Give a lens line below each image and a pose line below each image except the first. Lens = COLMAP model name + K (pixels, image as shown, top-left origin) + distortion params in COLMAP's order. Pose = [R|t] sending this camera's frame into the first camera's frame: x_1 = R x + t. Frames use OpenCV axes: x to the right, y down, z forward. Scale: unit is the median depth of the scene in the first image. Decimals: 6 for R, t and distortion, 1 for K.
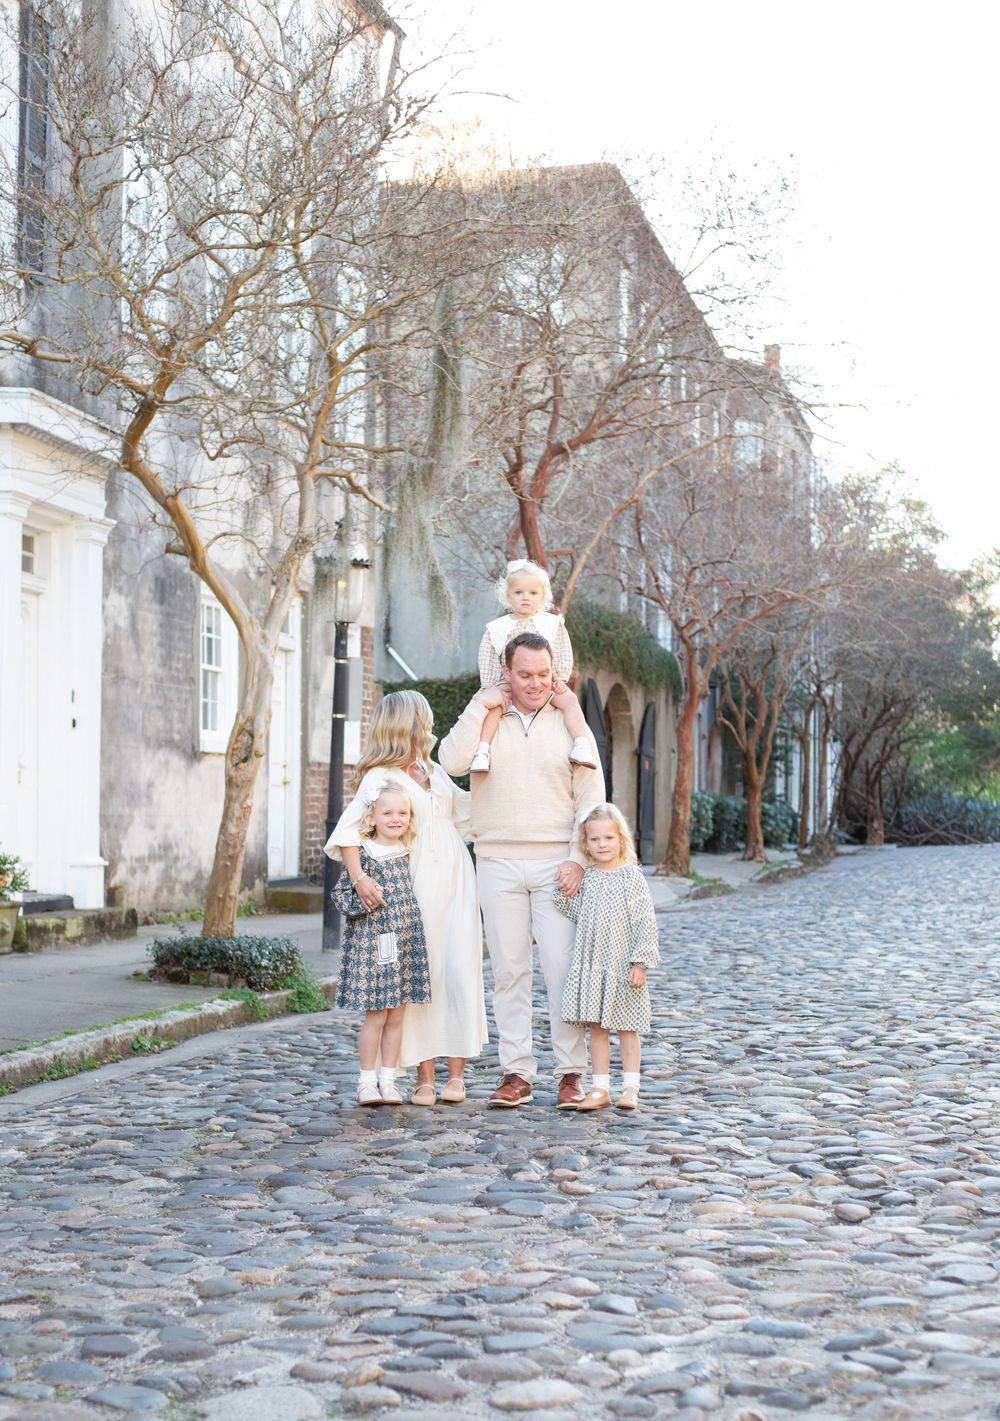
lens RADIAL K [[2234.4, 0, 500.0], [0, 2234.4, 710.5], [0, 0, 1]] dist [-0.071845, -0.020278]
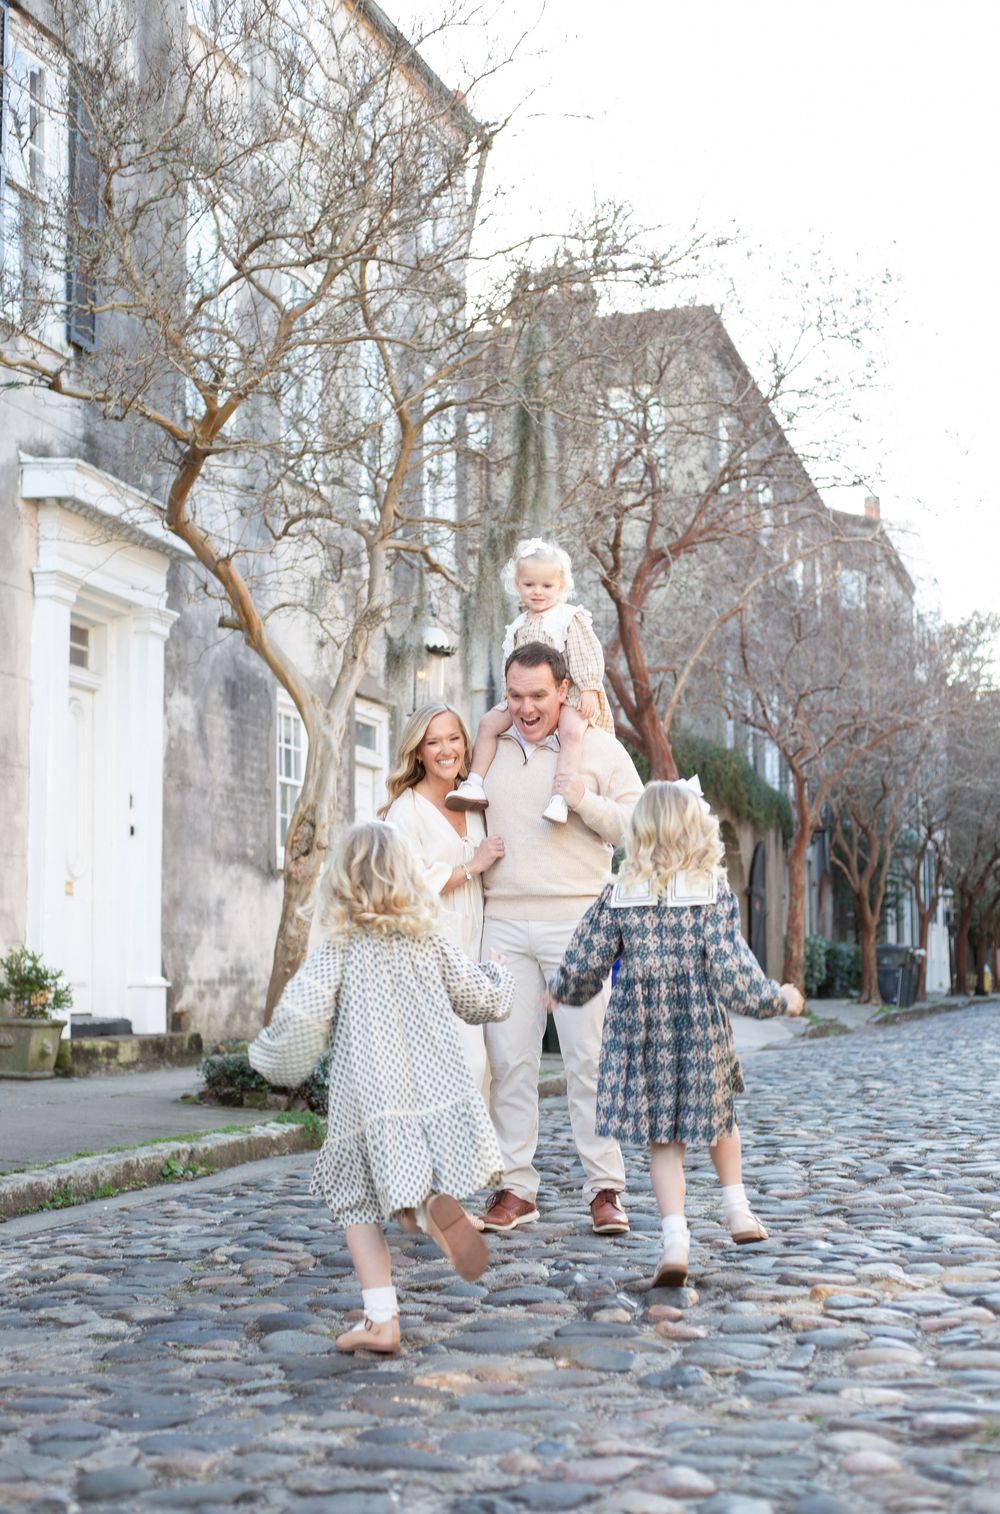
lens RADIAL K [[2164.6, 0, 499.7], [0, 2164.6, 736.0], [0, 0, 1]] dist [-0.068243, -0.115788]
pose [[0.998561, -0.017619, -0.050651, 0.008545], [0.014275, 0.997741, -0.065637, 0.039924], [0.051693, 0.064820, 0.996557, 0.173221]]
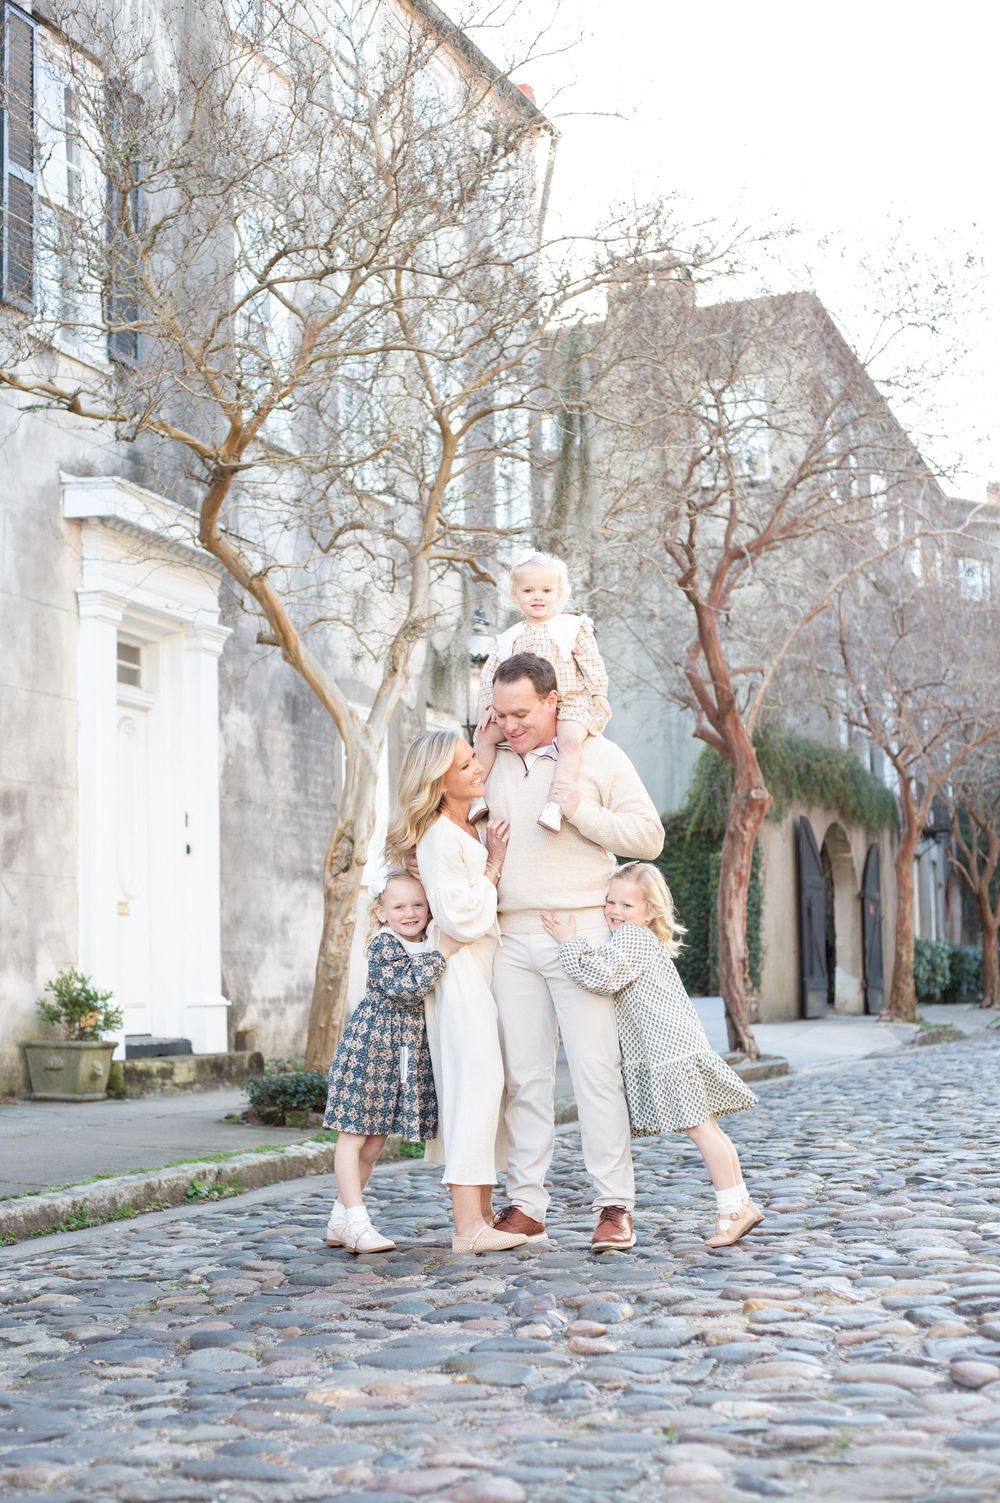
lens RADIAL K [[2224.5, 0, 500.0], [0, 2224.5, 751.5], [0, 0, 1]] dist [-0.077439, -0.070991]
pose [[0.993212, -0.041207, -0.108775, 0.052427], [0.034591, 0.997475, -0.062025, 0.038737], [0.111057, 0.057841, 0.992129, 0.162129]]
